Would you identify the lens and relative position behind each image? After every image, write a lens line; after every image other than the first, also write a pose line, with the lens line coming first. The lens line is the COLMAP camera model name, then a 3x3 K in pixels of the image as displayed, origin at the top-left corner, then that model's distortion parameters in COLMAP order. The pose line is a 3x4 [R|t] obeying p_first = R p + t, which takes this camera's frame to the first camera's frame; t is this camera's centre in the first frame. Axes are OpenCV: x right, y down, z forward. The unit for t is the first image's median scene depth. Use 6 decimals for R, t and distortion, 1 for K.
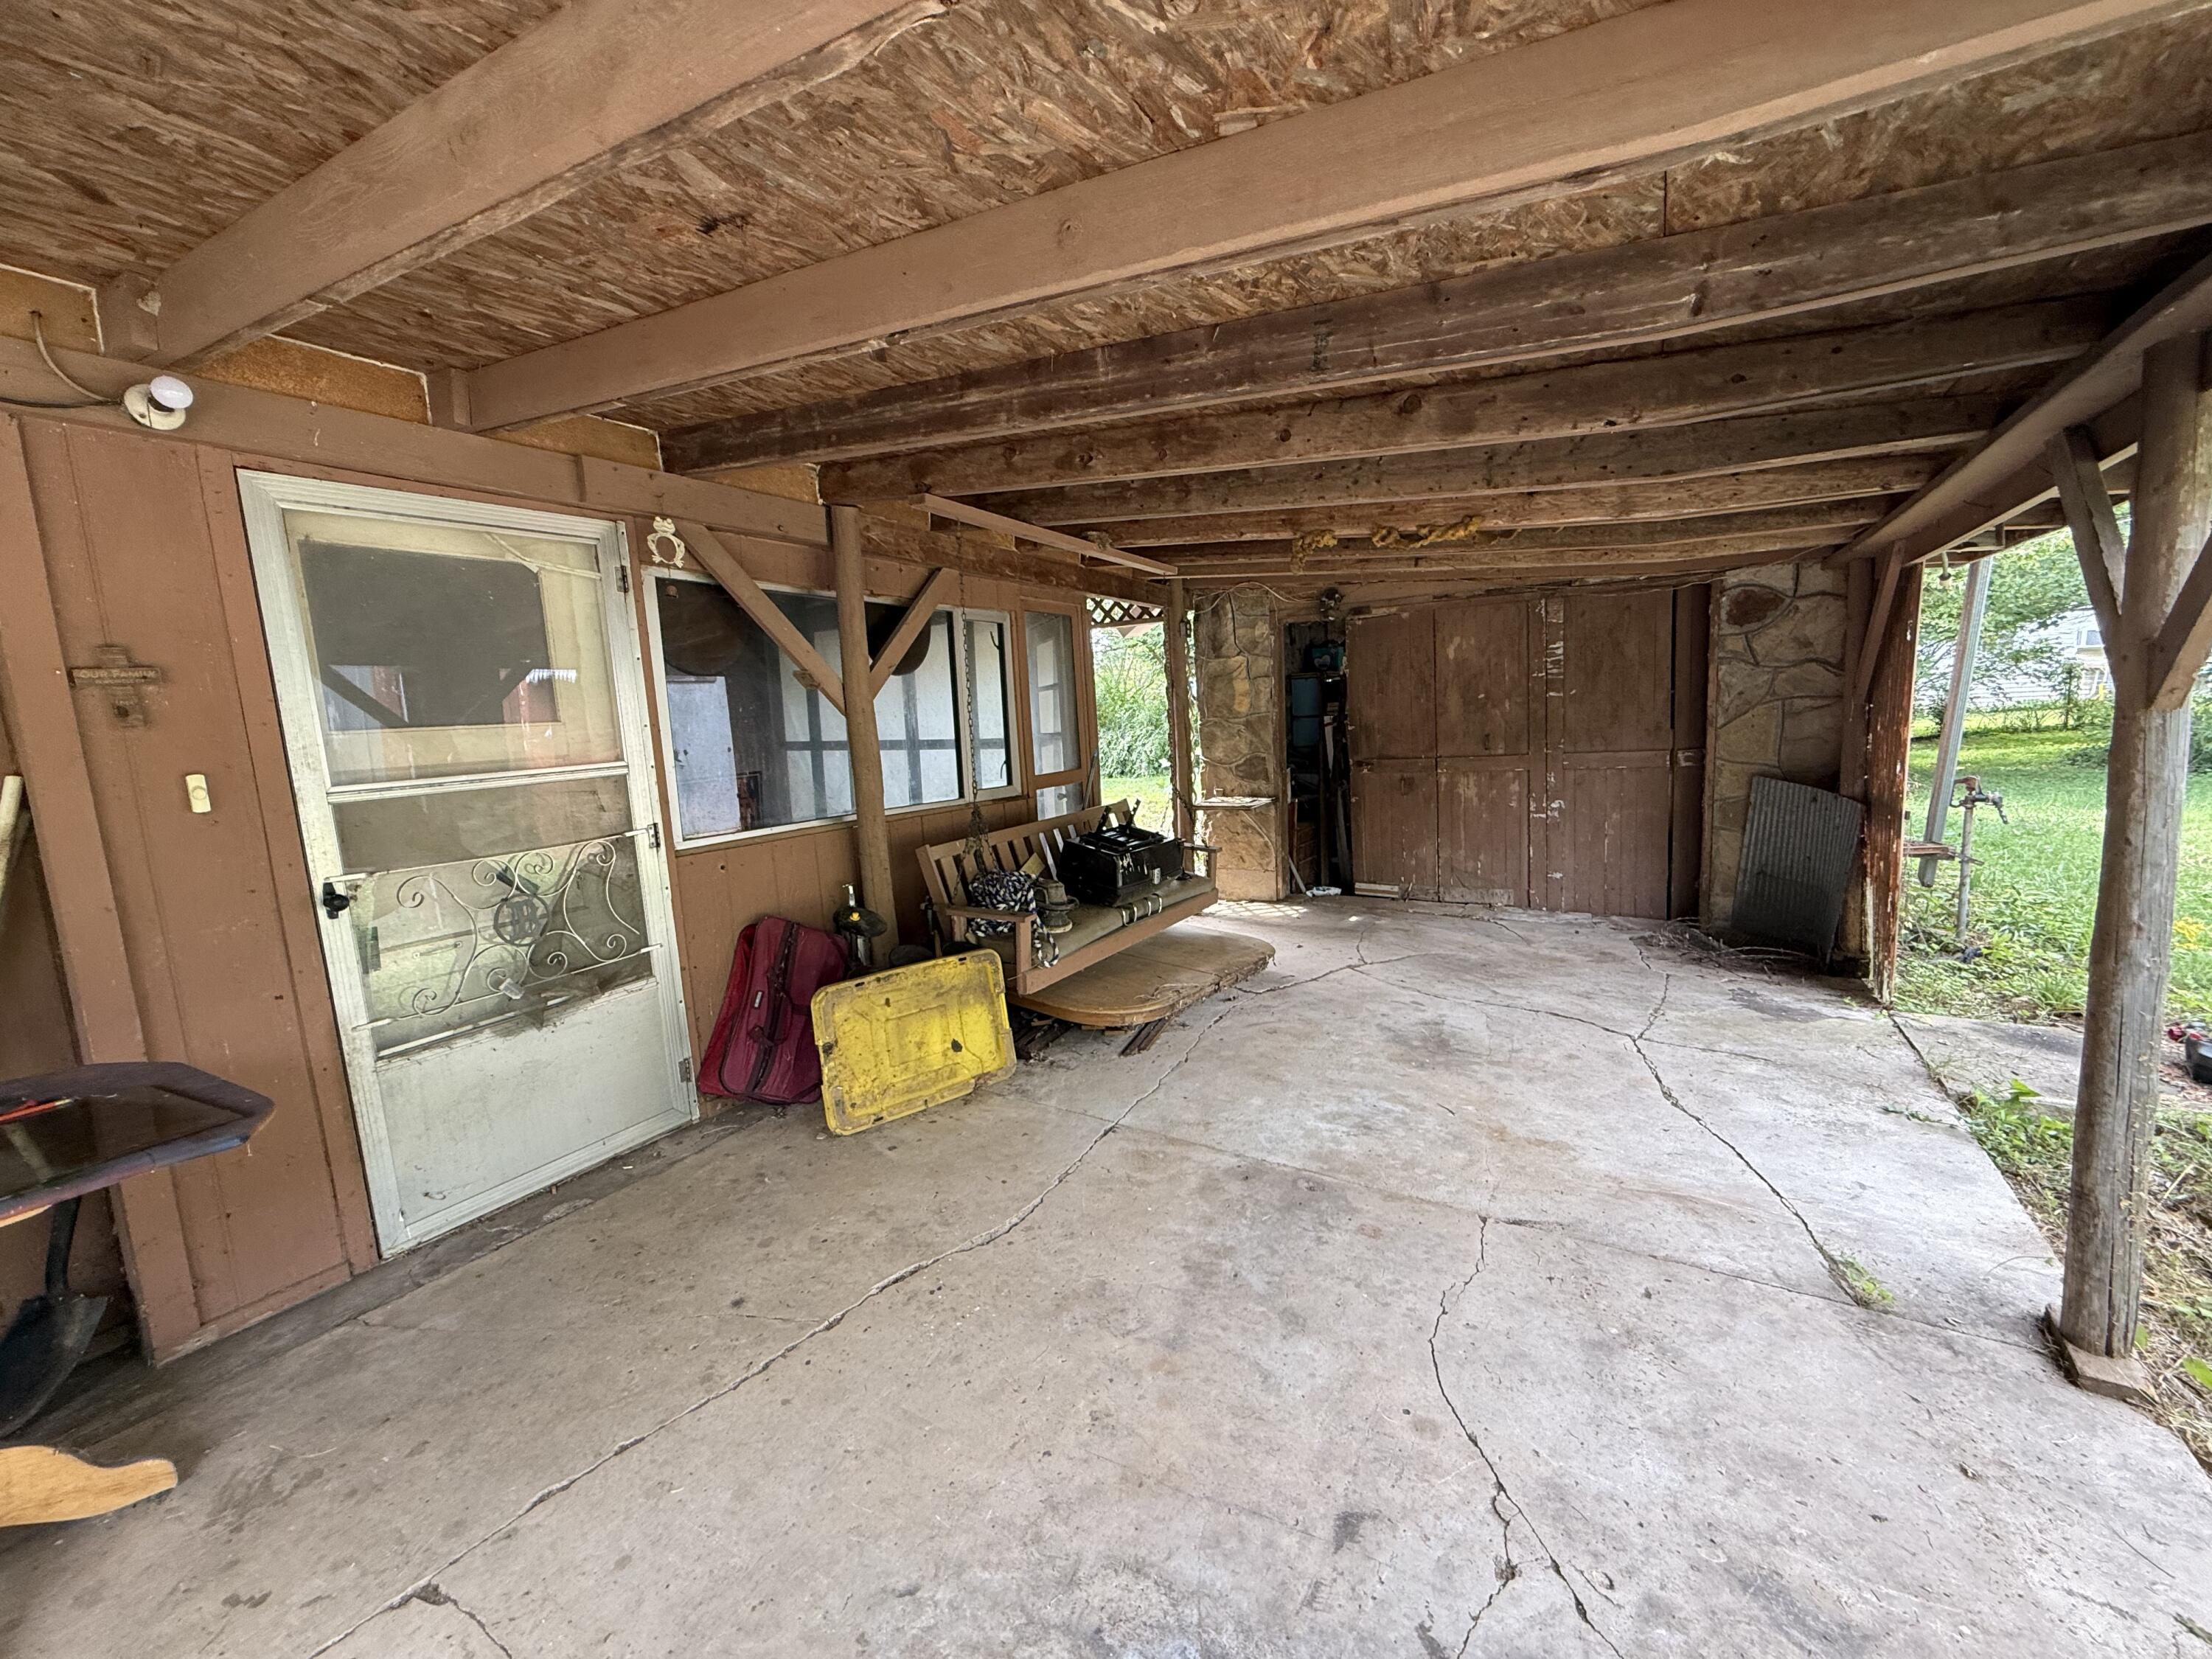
lens RADIAL K [[880.6, 0, 1117.5], [0, 880.6, 830.0], [0, 0, 1]] dist [-0.000201, 0.000020]
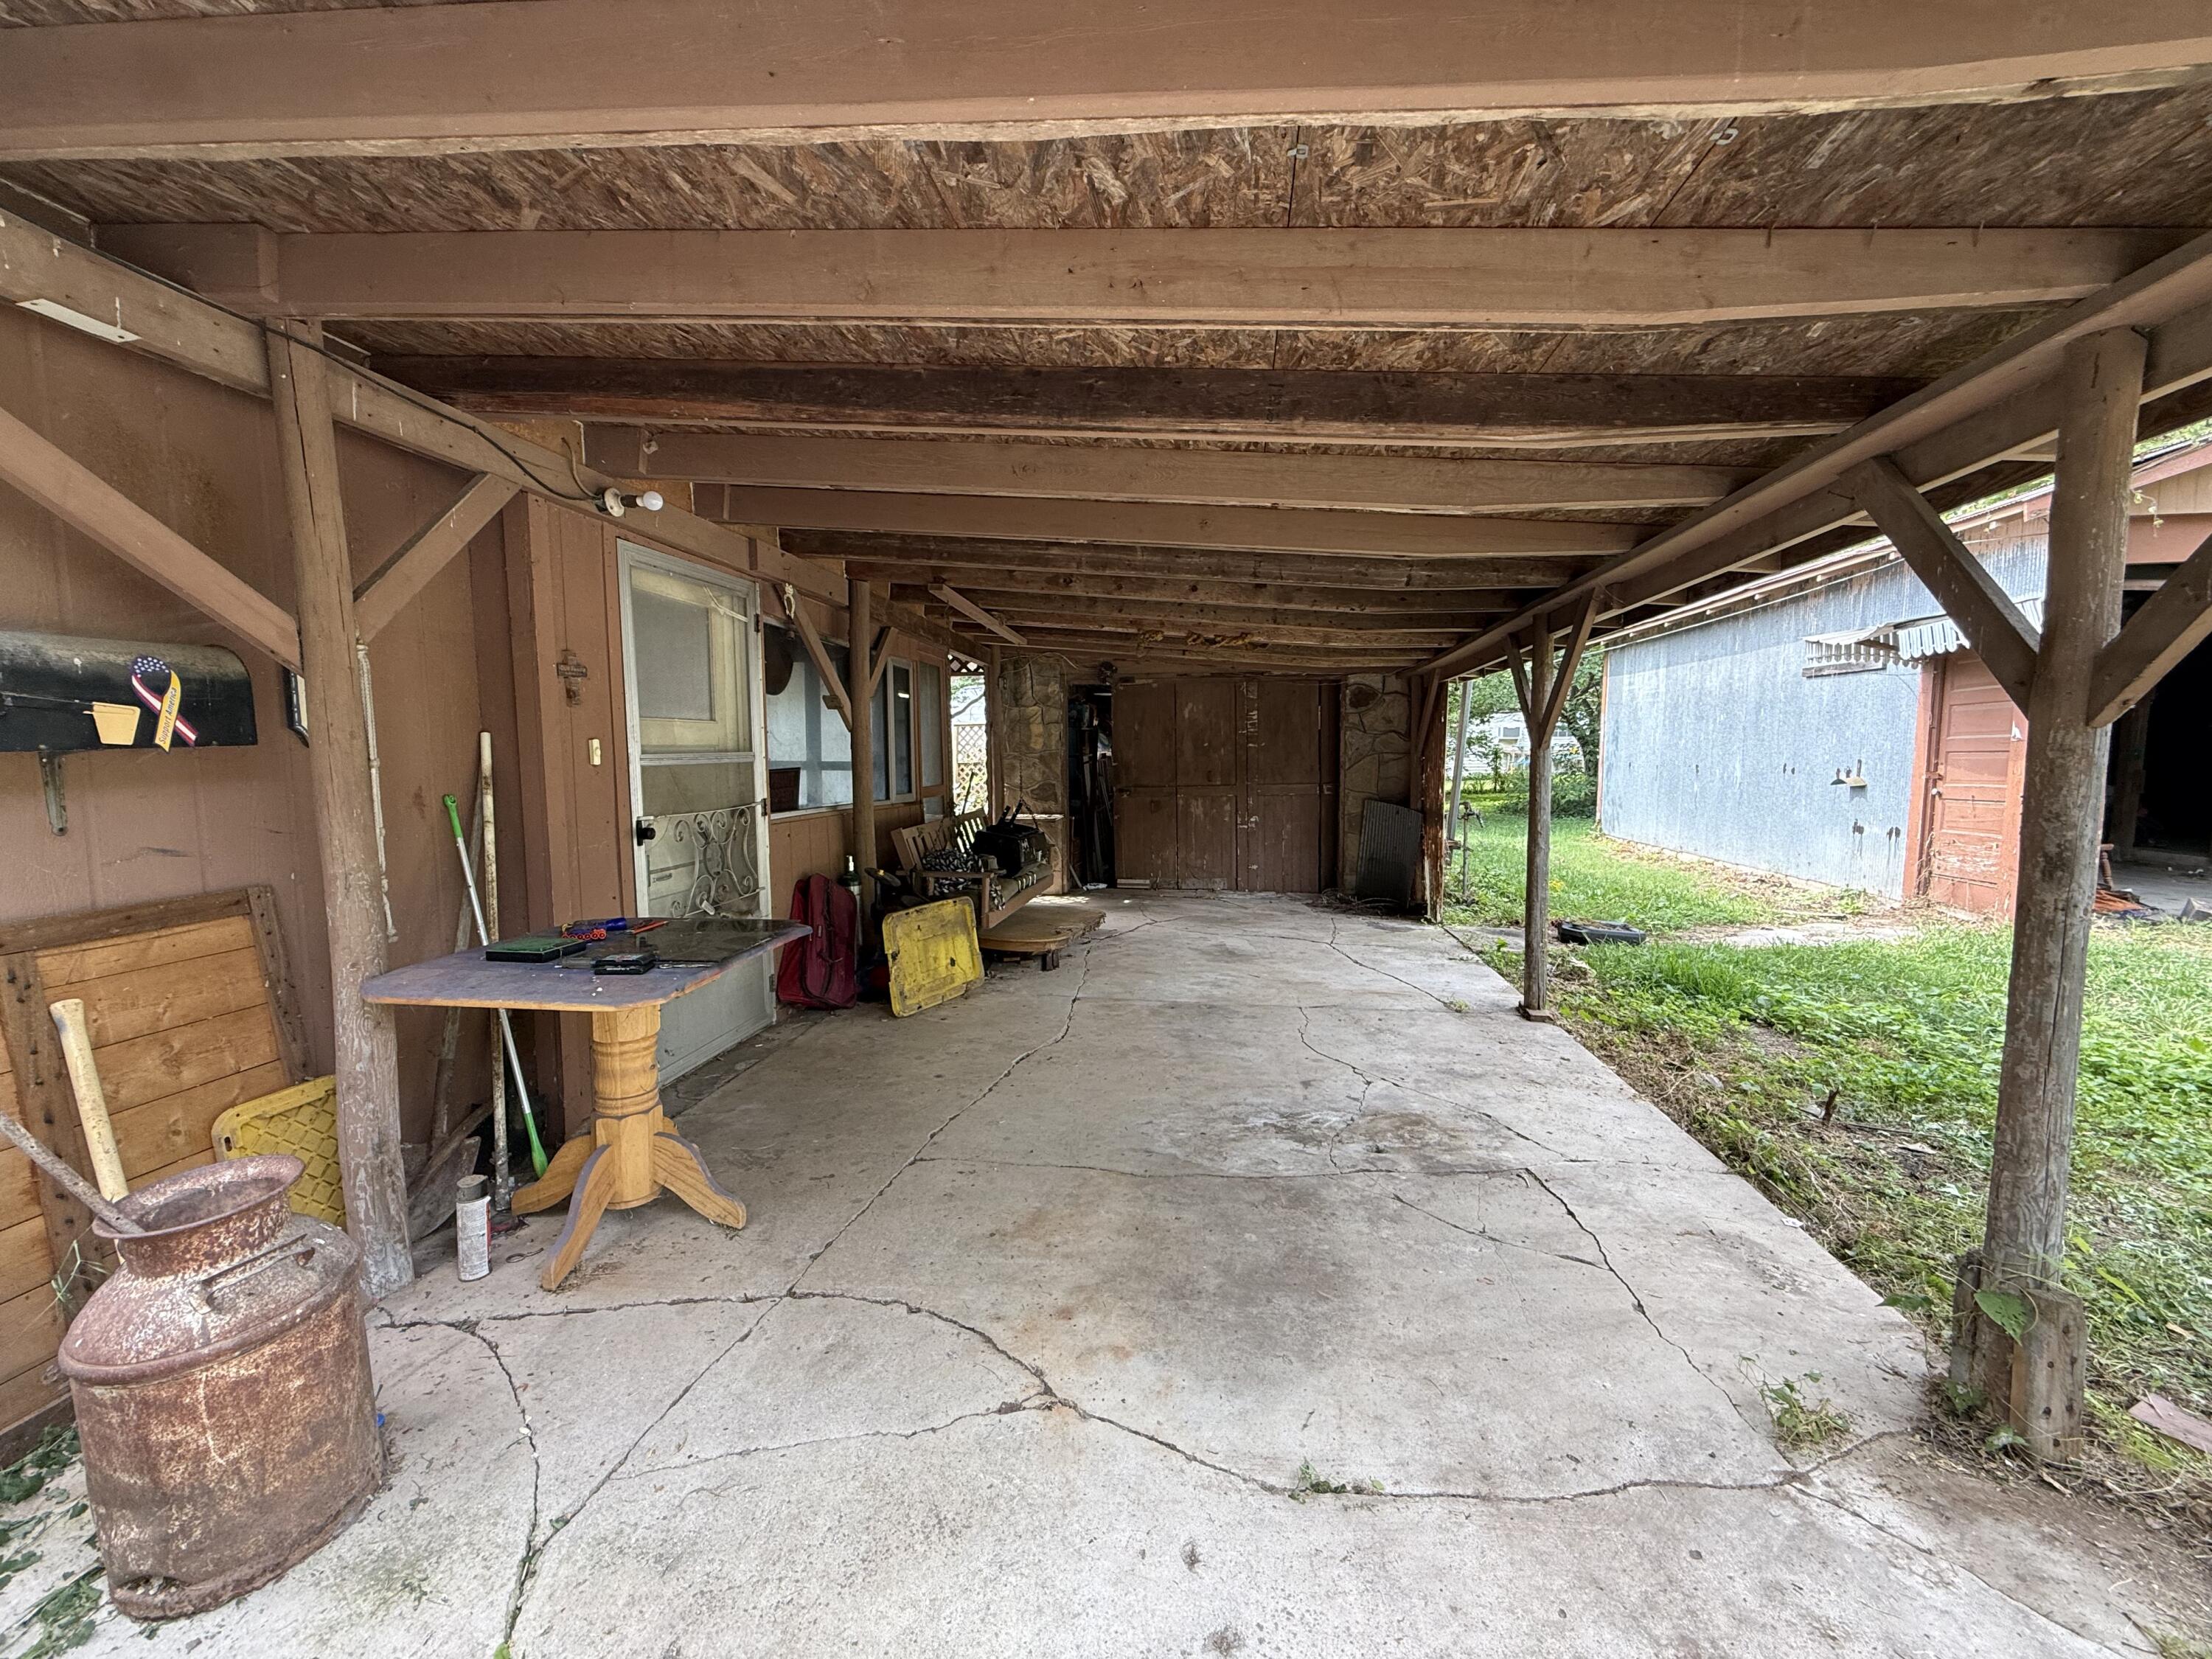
lens RADIAL K [[880.6, 0, 1121.4], [0, 880.6, 832.8], [0, 0, 1]] dist [-0.000201, 0.000020]
pose [[0.911838, 0.007354, 0.410485, -0.474997], [0.016118, 0.998428, -0.053690, 0.105606], [-0.410234, 0.055573, 0.910285, -0.393528]]
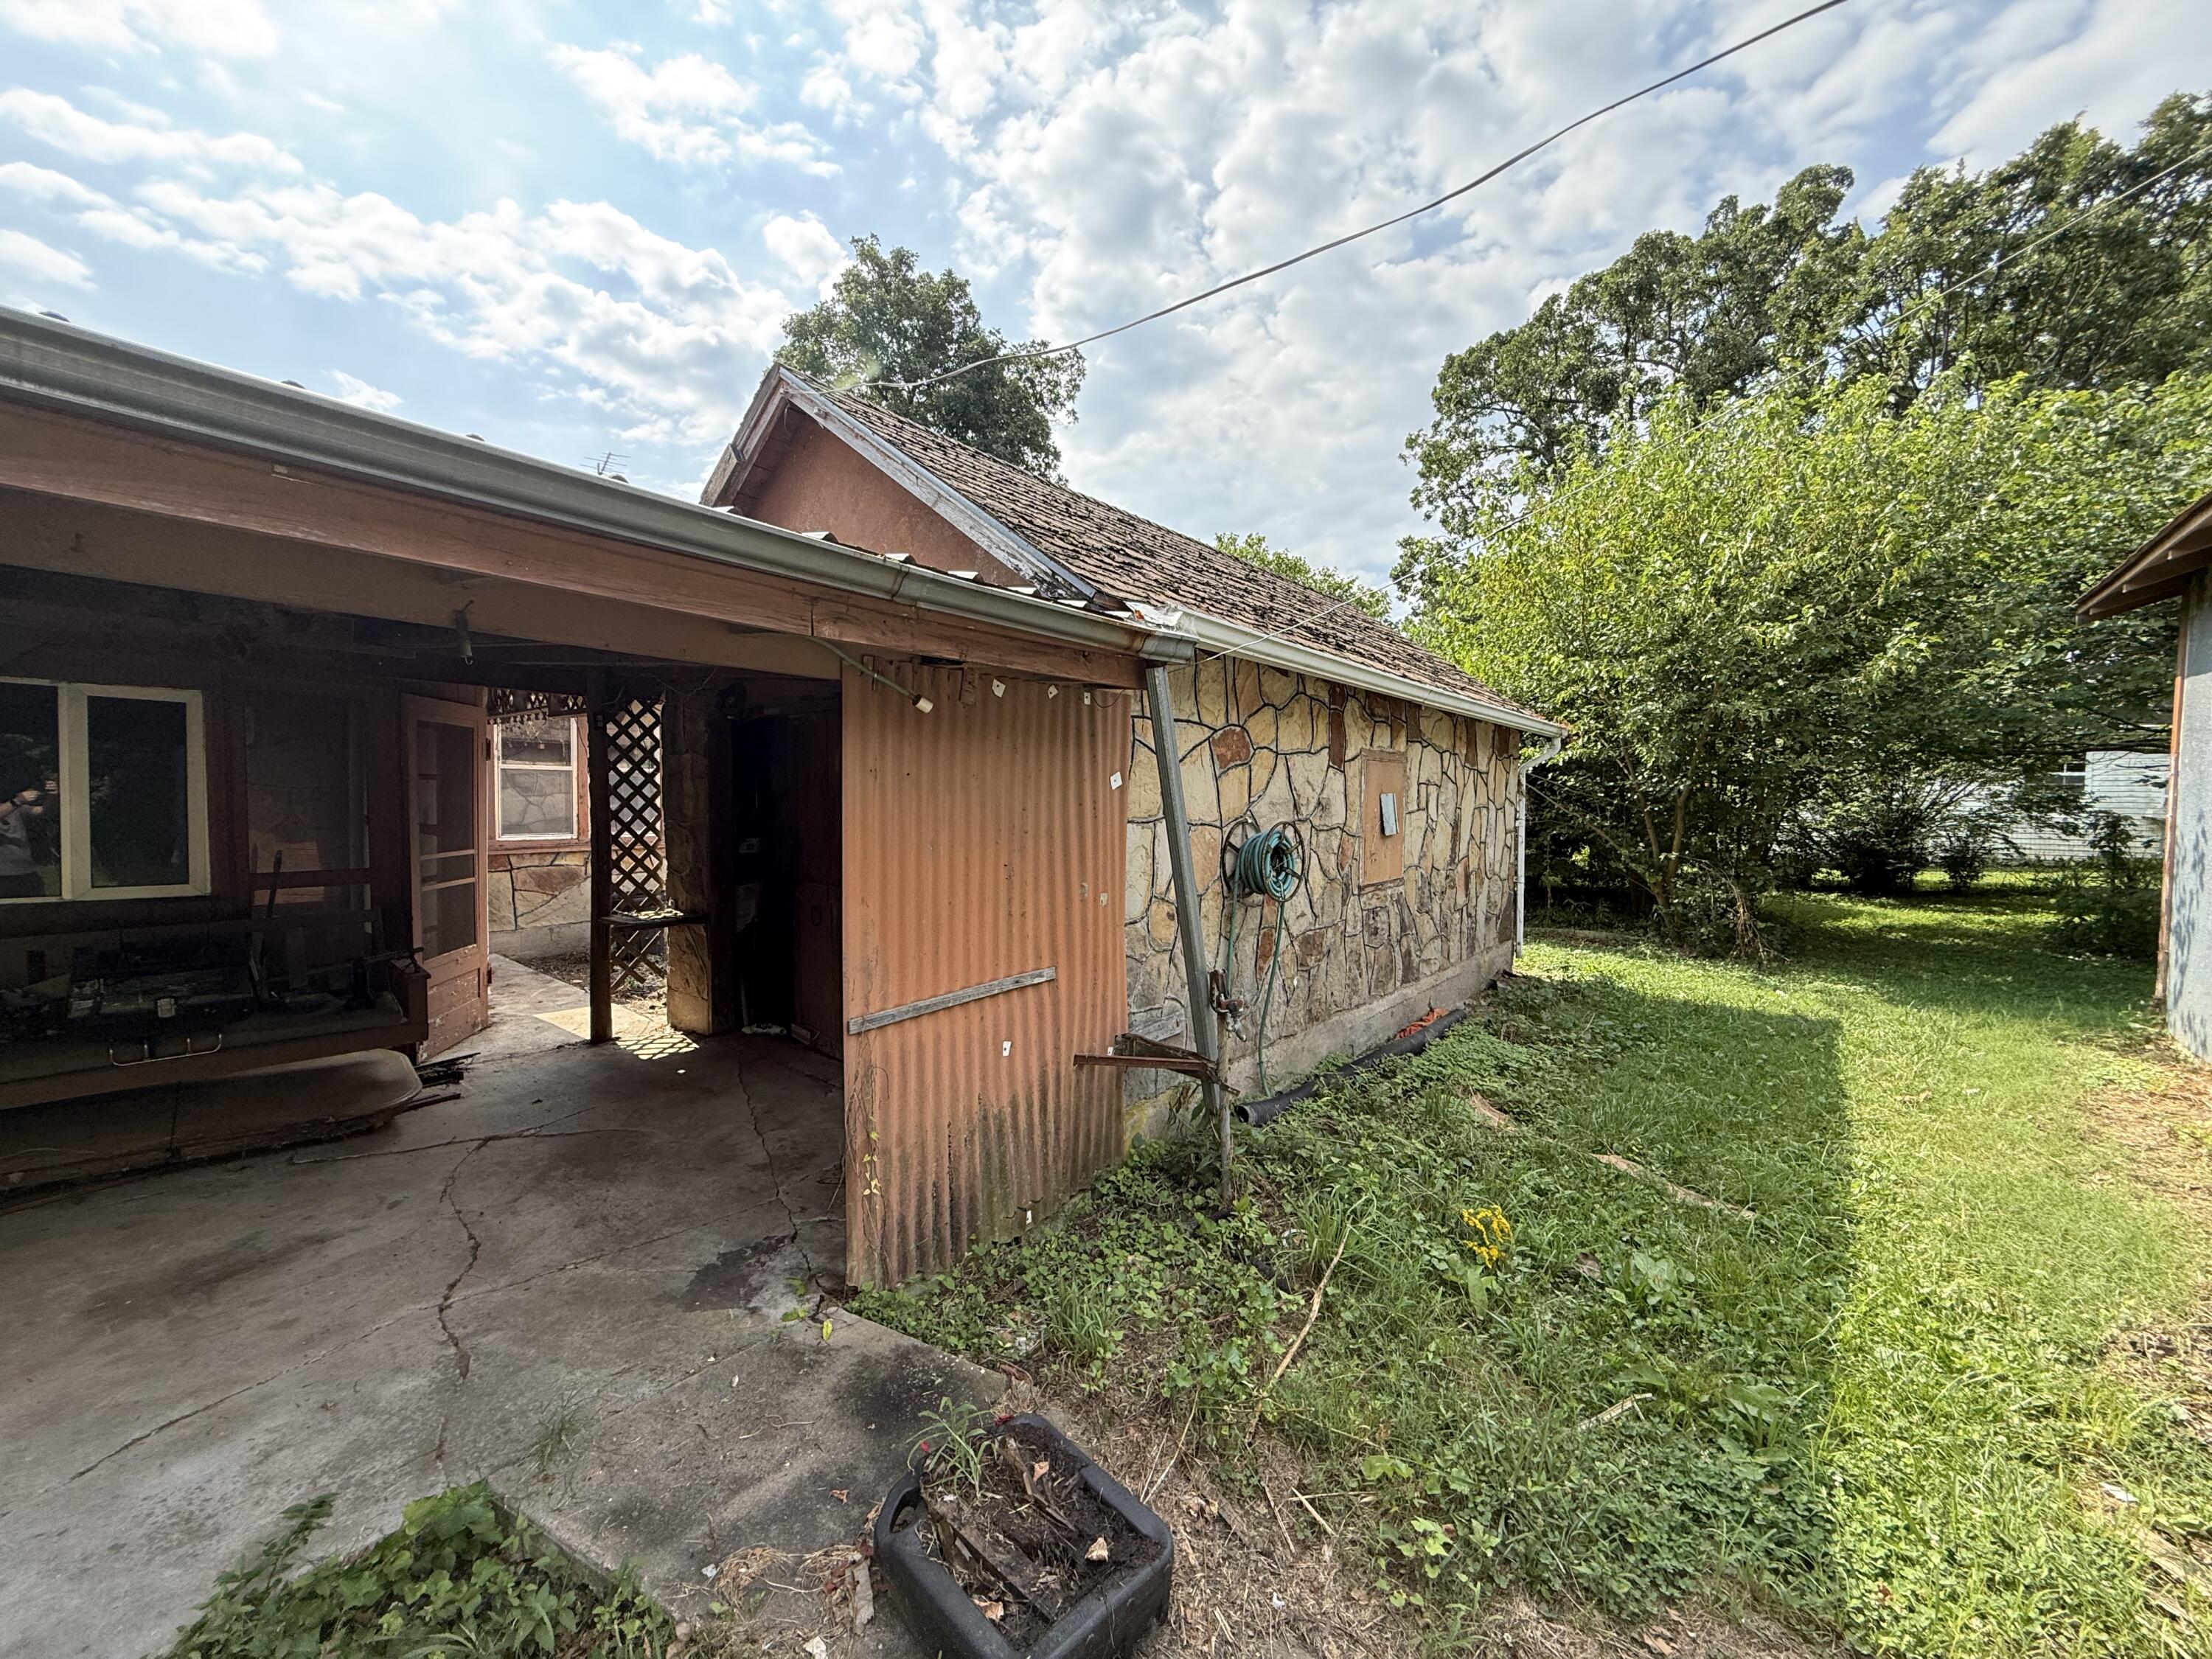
lens RADIAL K [[880.6, 0, 1108.1], [0, 880.6, 832.1], [0, 0, 1]] dist [-0.000201, 0.000020]
pose [[0.988919, 0.063637, -0.134122, 1.219537], [-0.076187, 0.992968, -0.090612, -0.127634], [0.127412, 0.099826, 0.986814, 0.317126]]
